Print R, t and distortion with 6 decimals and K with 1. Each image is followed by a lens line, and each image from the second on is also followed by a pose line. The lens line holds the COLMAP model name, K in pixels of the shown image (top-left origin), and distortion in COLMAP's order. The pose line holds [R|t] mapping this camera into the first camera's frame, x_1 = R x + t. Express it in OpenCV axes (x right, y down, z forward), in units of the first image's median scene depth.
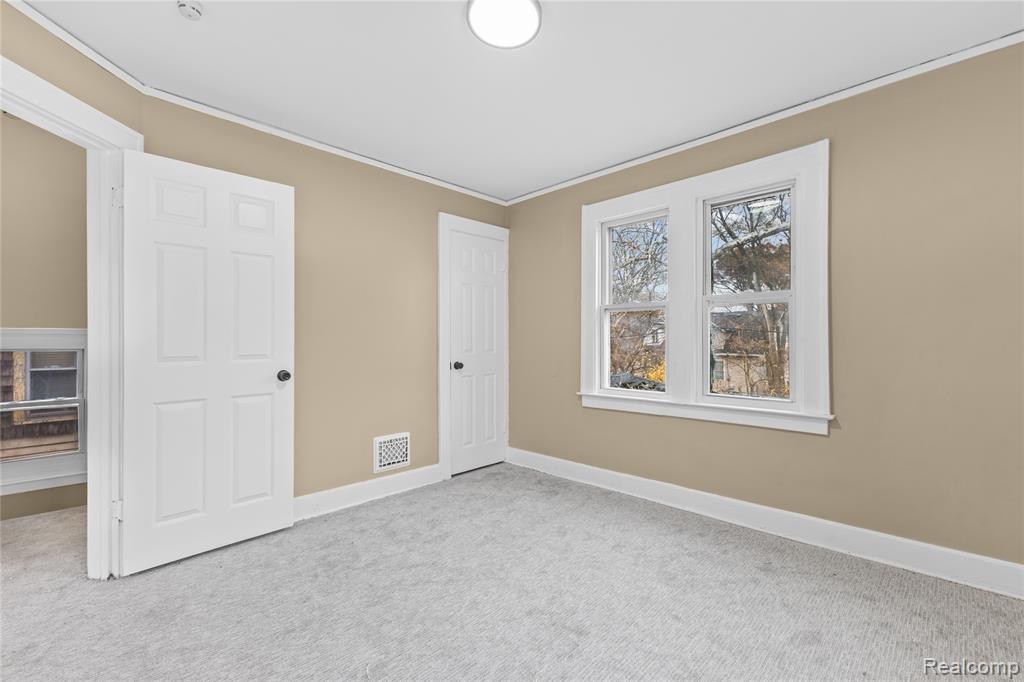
lens RADIAL K [[441.6, 0, 514.6], [0, 441.6, 340.5], [0, 0, 1]] dist [0.003598, -0.000851]
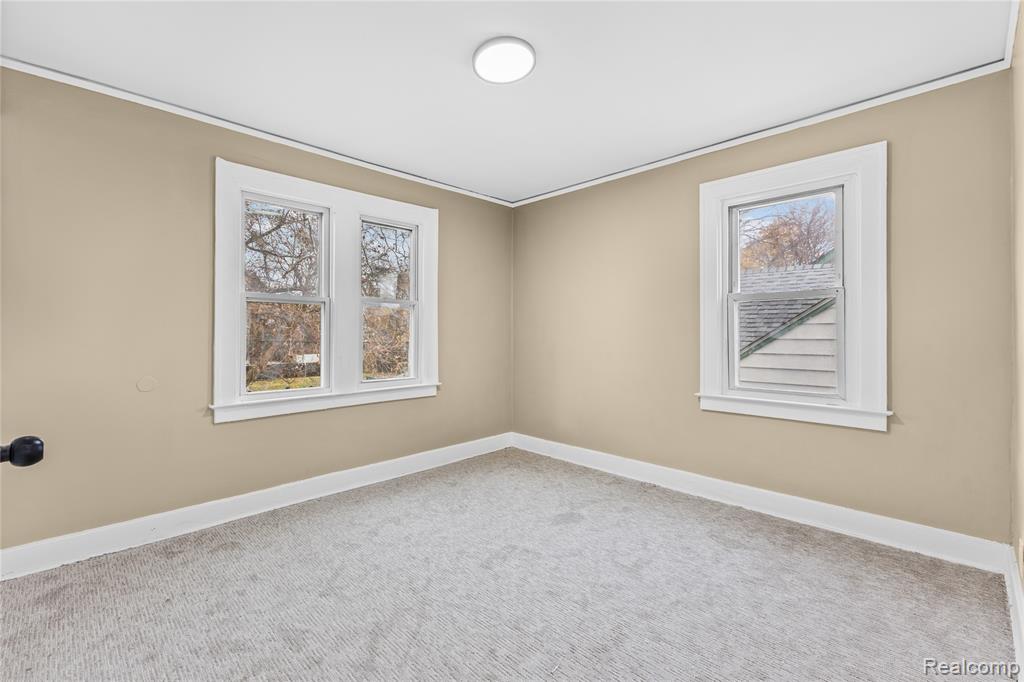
lens RADIAL K [[441.6, 0, 520.7], [0, 441.6, 337.1], [0, 0, 1]] dist [0.003598, -0.000851]
pose [[-0.010058, -0.003069, 0.999945, -0.782514], [0.000010, 0.999995, 0.003069, -0.000746], [-0.999949, 0.000041, -0.010058, 0.632812]]
